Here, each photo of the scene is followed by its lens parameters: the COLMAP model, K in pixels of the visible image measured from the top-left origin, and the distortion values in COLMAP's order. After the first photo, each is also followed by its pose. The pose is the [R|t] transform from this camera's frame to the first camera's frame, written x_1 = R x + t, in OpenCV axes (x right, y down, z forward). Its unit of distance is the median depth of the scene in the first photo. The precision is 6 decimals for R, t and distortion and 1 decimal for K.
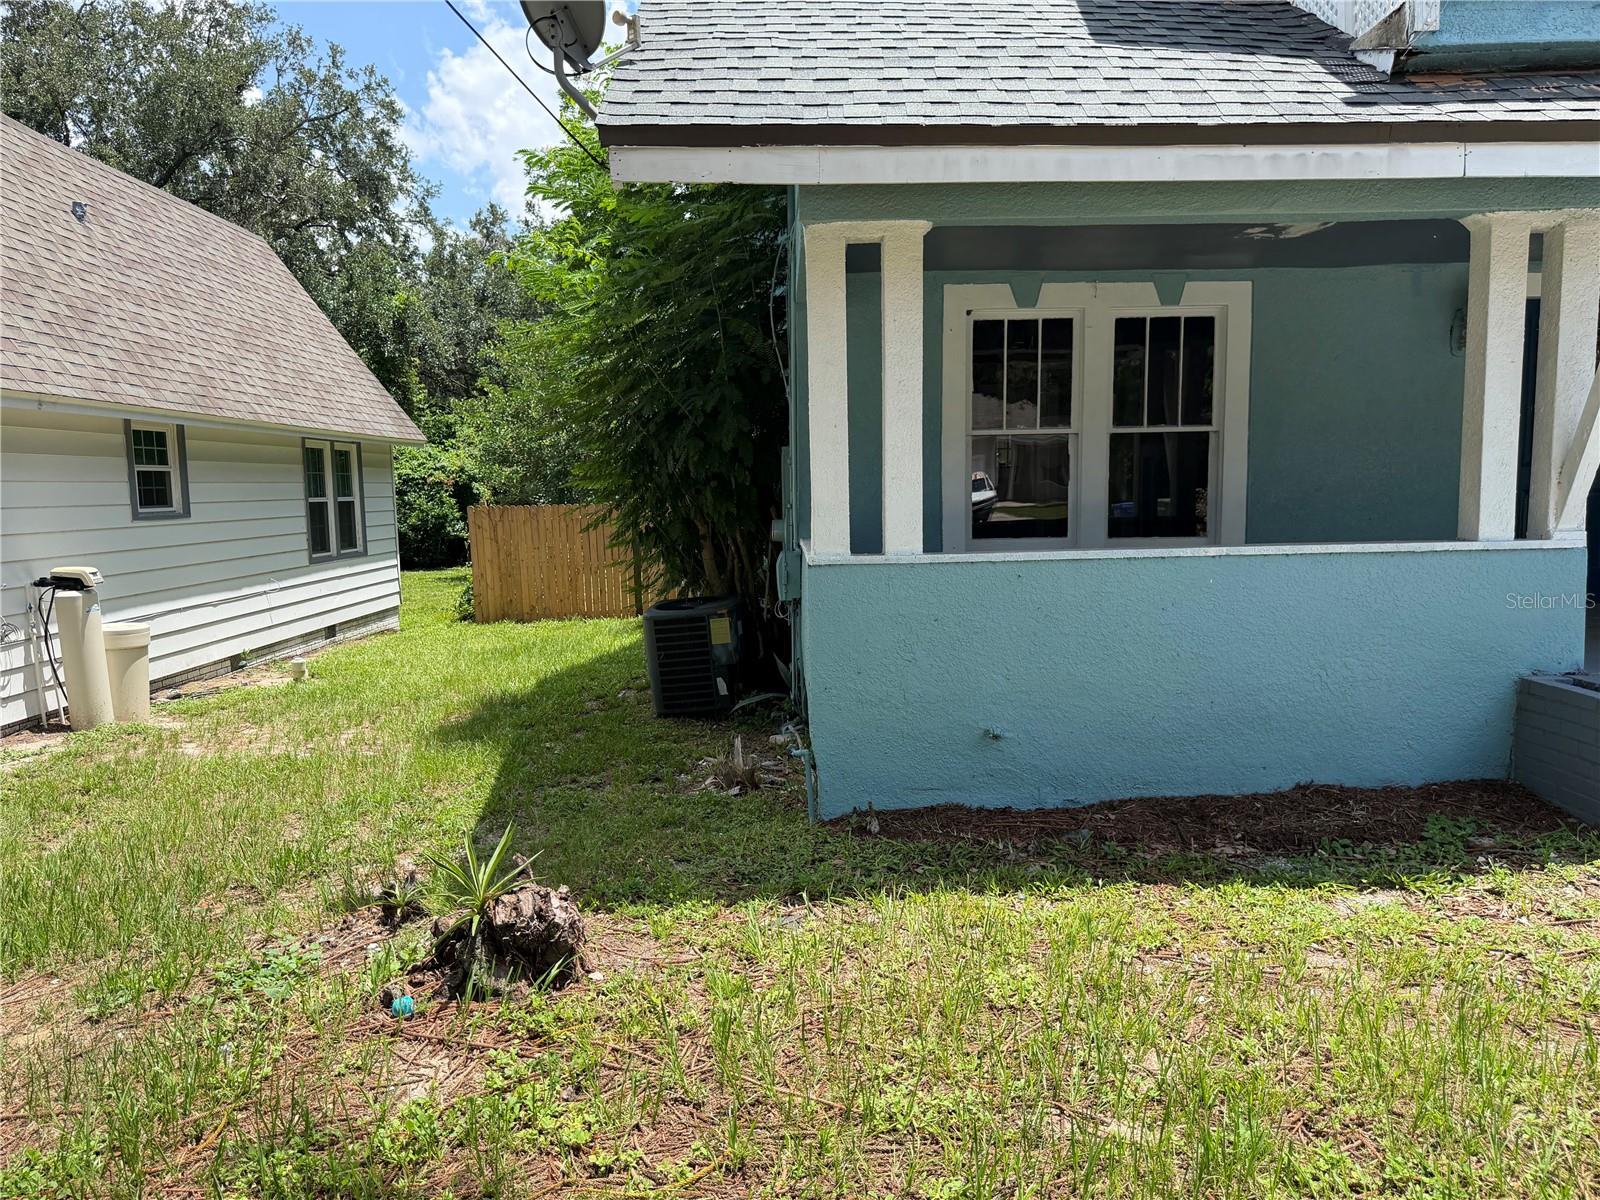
lens RADIAL K [[1133.8, 0, 794.9], [0, 1133.8, 606.4], [0, 0, 1]] dist [0.000879, -0.011126]
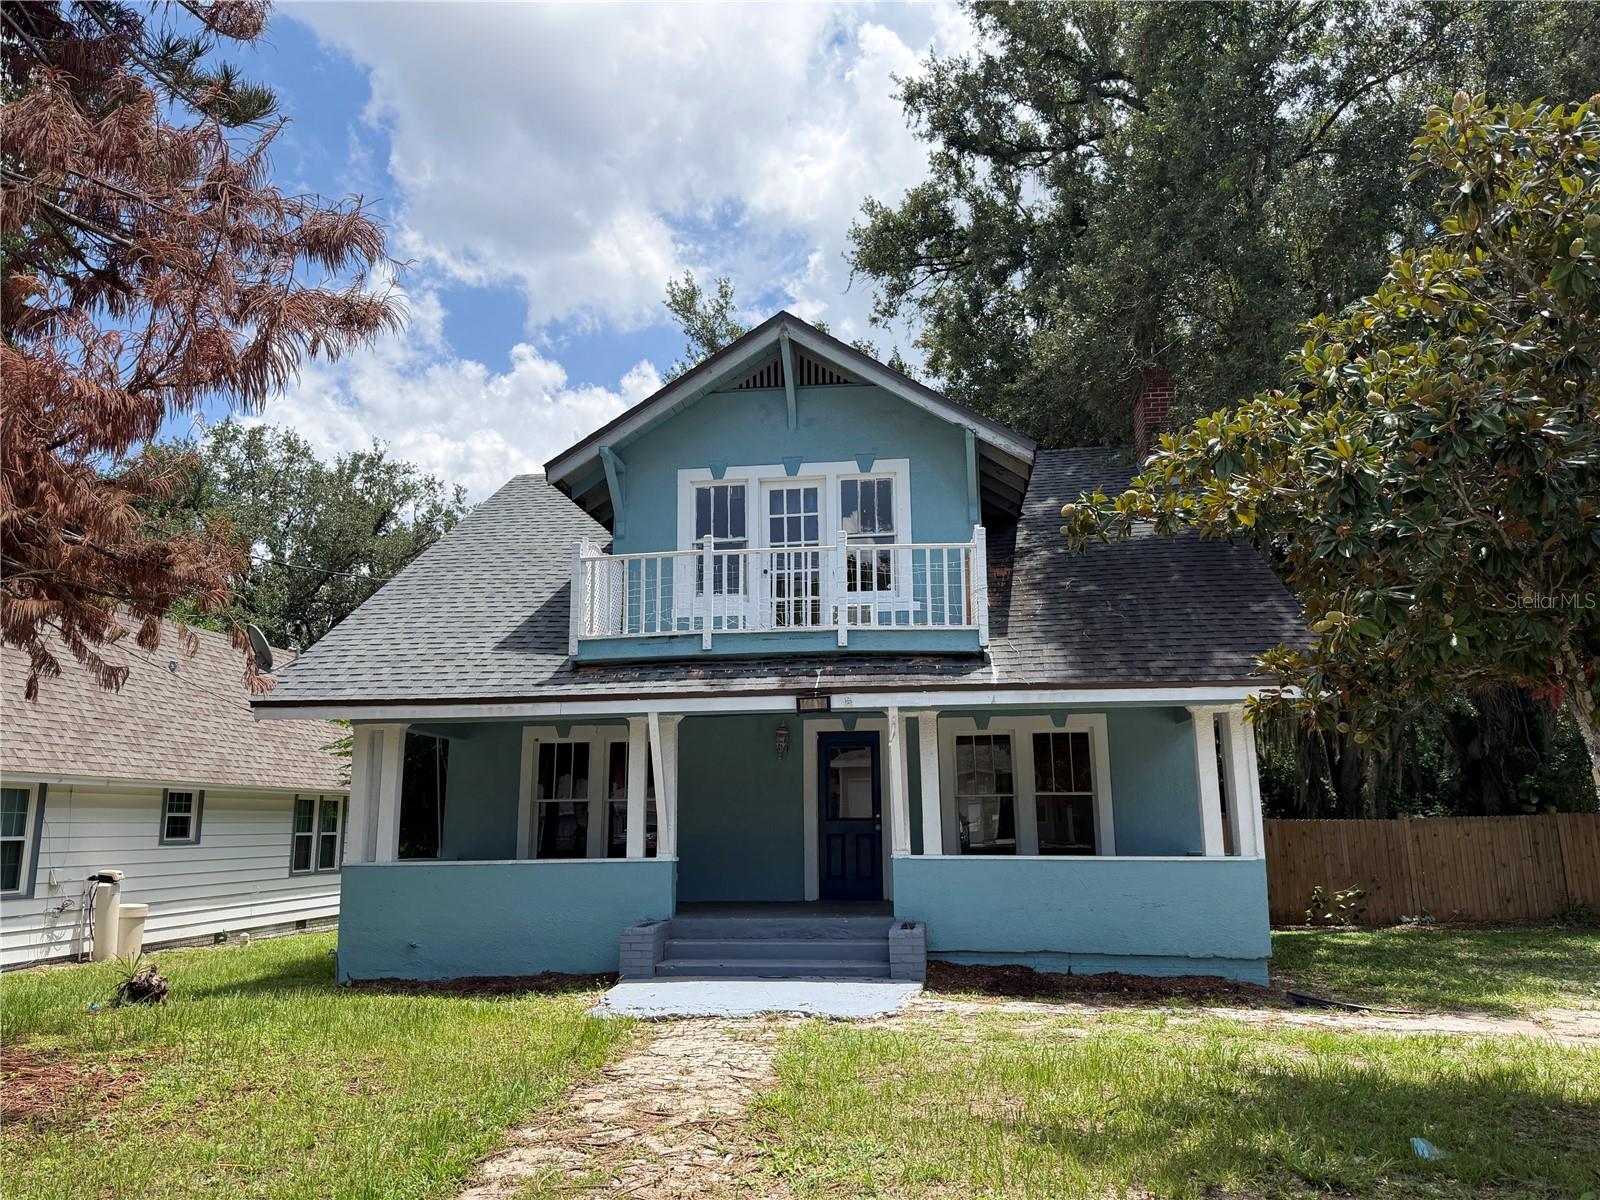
lens RADIAL K [[1133.8, 0, 807.5], [0, 1133.8, 600.2], [0, 0, 1]] dist [0.000879, -0.011126]
pose [[0.991121, -0.016306, -0.131960, 0.613175], [-0.023275, 0.955851, -0.292928, 0.048637], [0.130910, 0.293399, 0.946985, -0.602913]]
